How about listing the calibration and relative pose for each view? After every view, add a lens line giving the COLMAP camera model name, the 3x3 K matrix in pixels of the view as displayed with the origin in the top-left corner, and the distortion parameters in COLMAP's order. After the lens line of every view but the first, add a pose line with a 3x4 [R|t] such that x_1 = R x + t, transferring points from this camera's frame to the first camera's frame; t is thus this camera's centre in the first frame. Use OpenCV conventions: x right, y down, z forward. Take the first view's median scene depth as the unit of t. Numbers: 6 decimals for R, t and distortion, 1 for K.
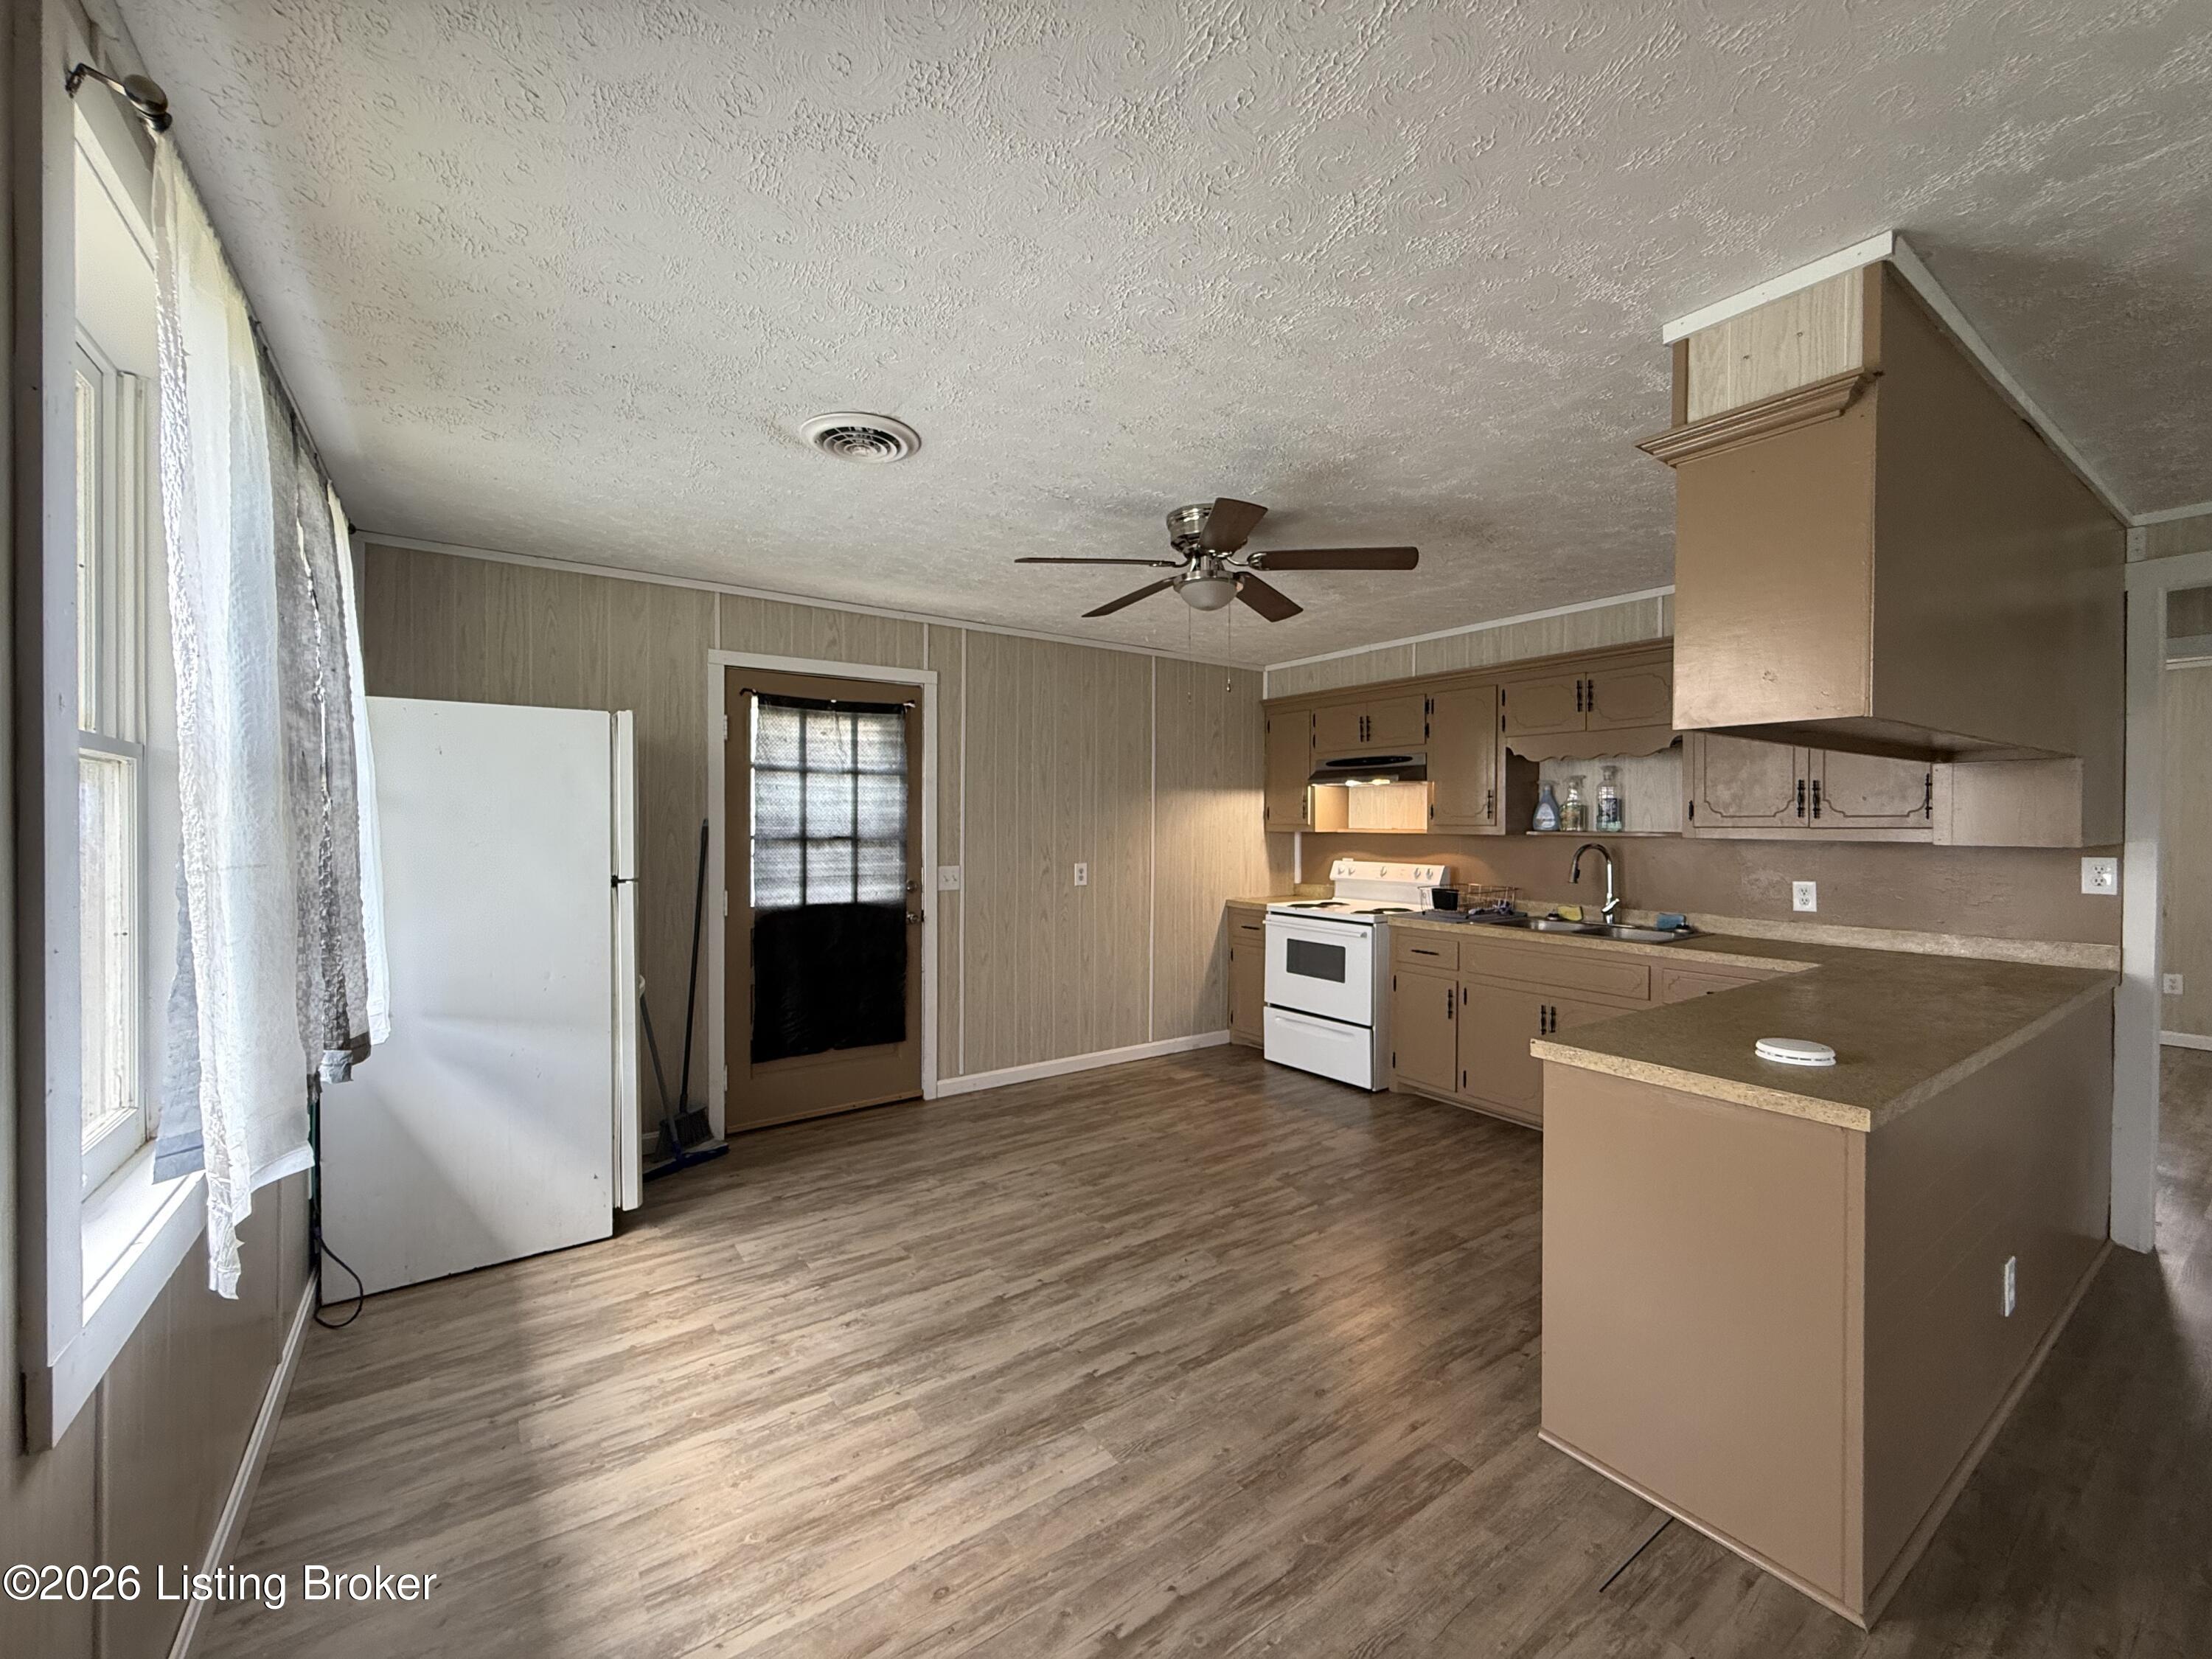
lens RADIAL K [[881.3, 0, 1100.7], [0, 881.3, 830.9], [0, 0, 1]] dist [-0.001601, 0.000037]
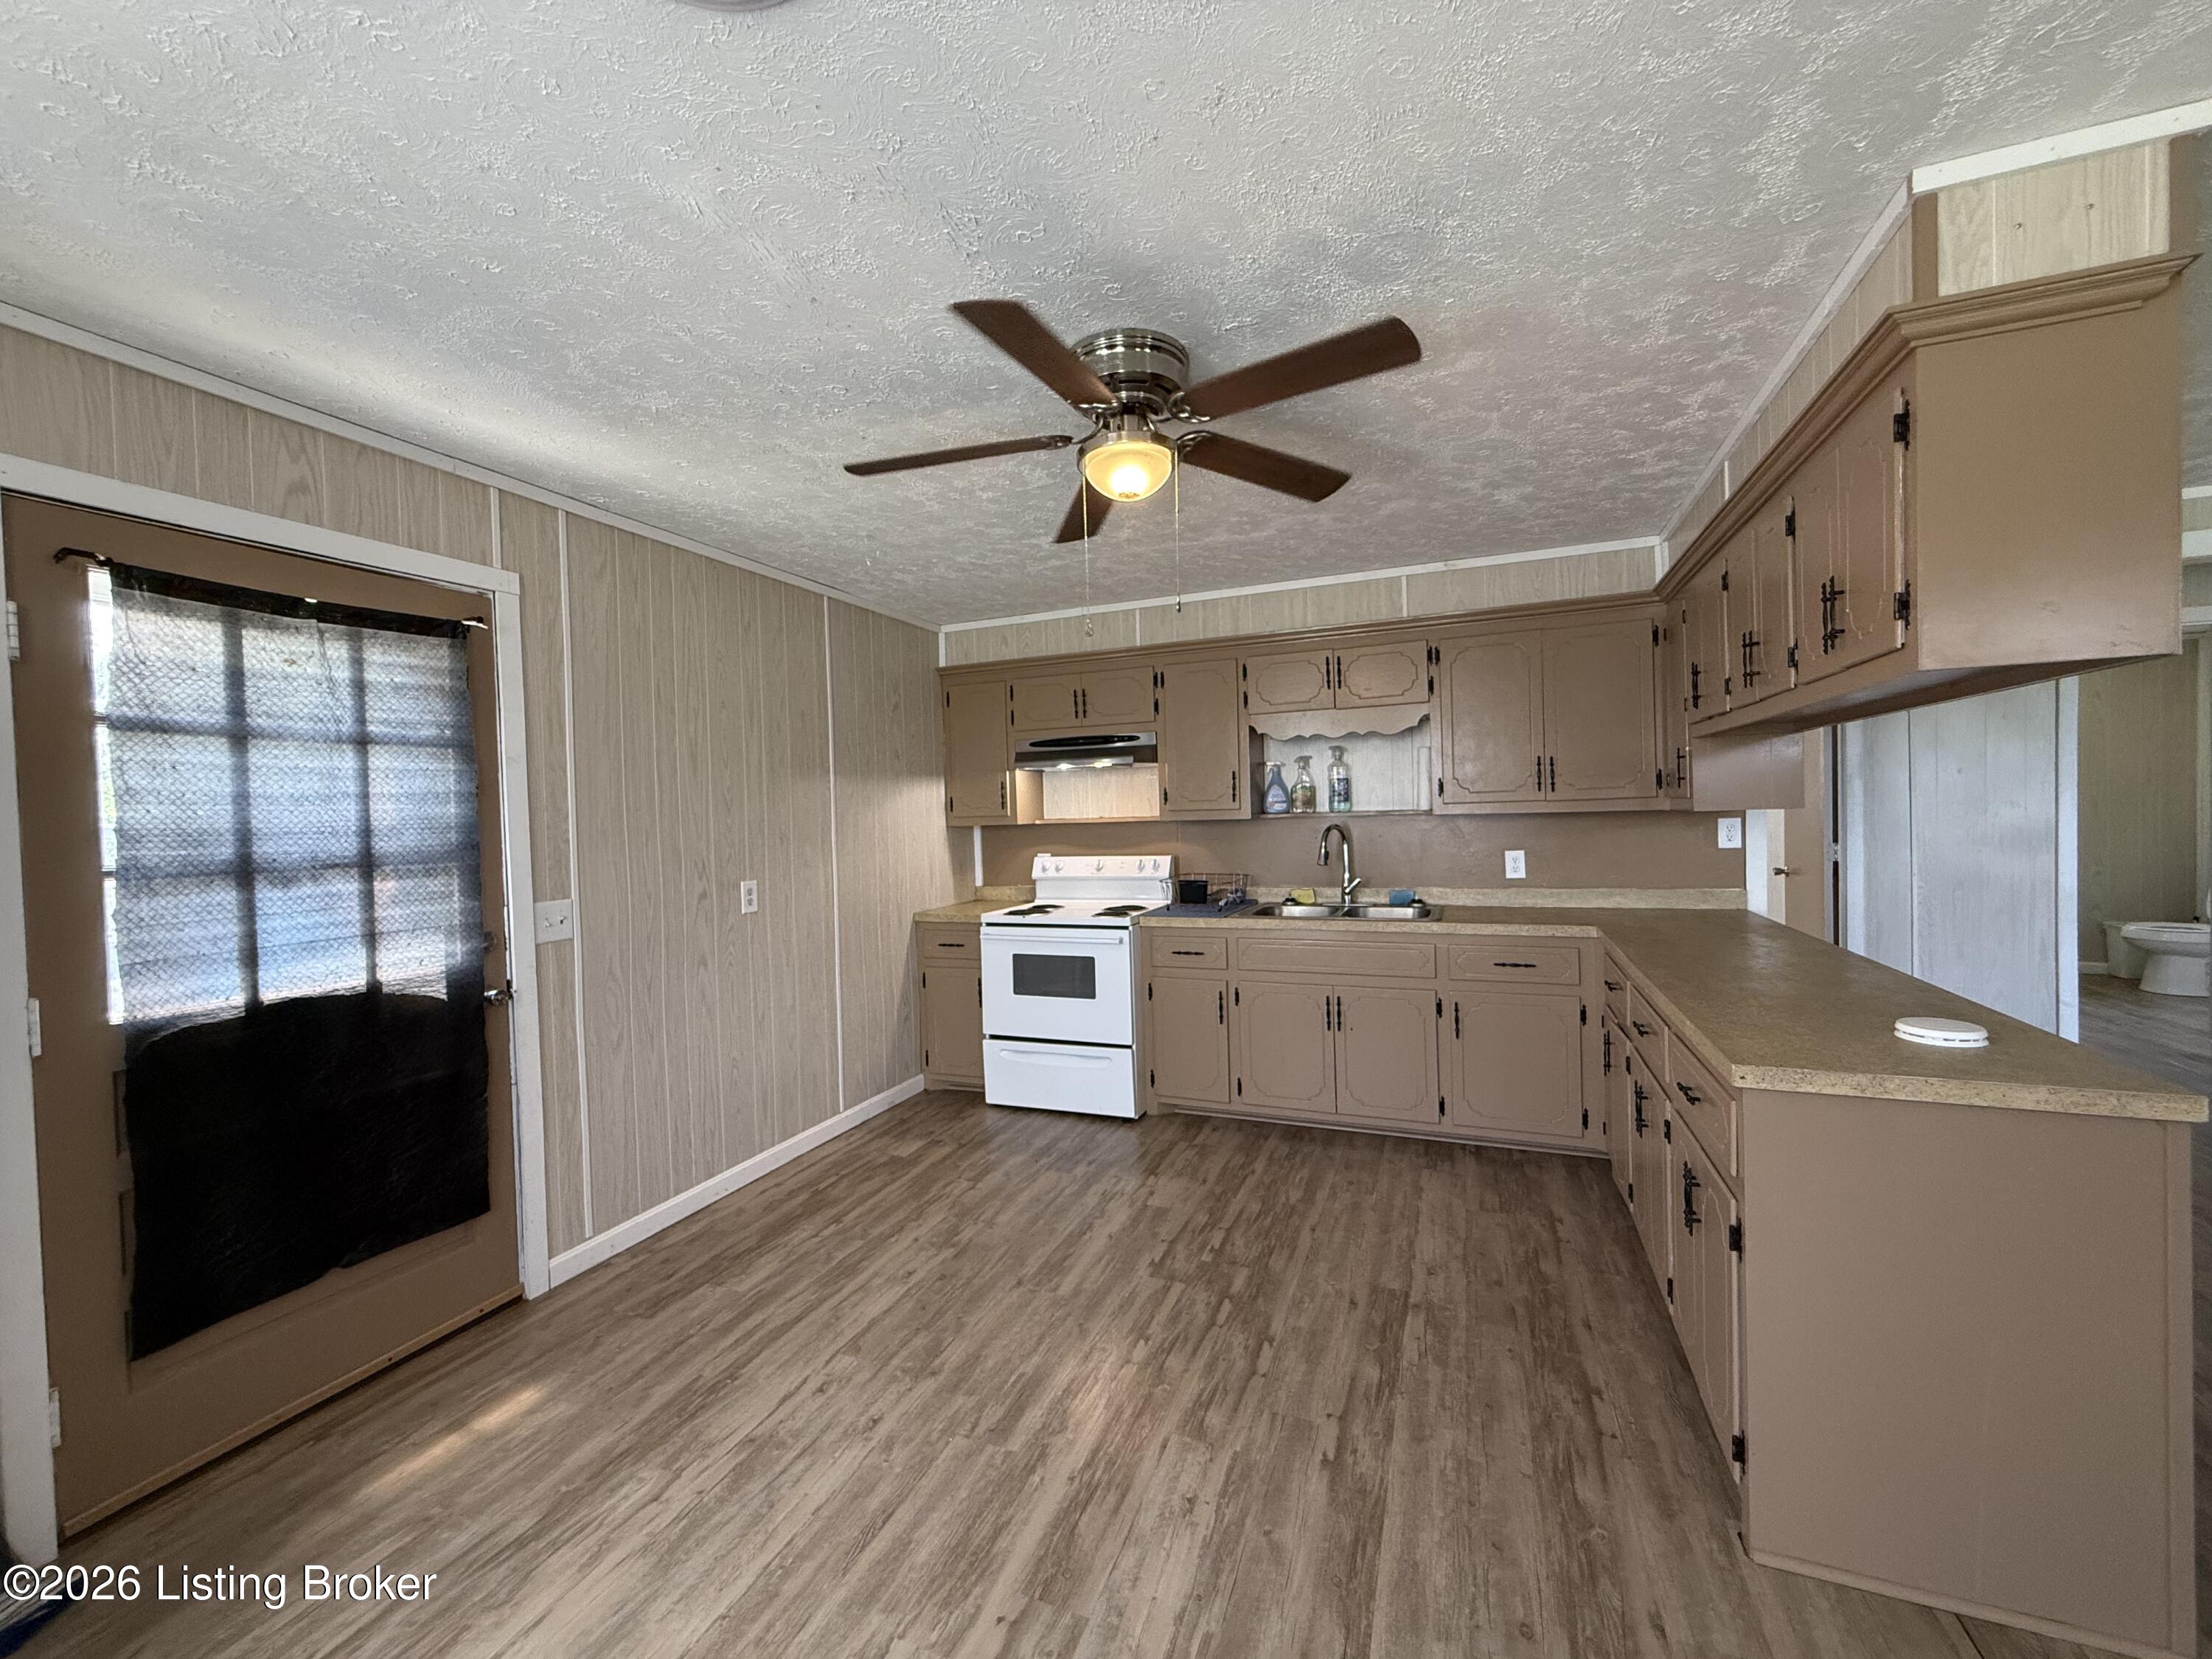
lens RADIAL K [[881.3, 0, 1100.7], [0, 881.3, 830.9], [0, 0, 1]] dist [-0.001601, 0.000037]
pose [[0.840654, -0.039870, 0.540103, -0.185884], [0.038133, 0.999169, 0.014404, -0.002305], [-0.540228, 0.008487, 0.841476, 0.298886]]
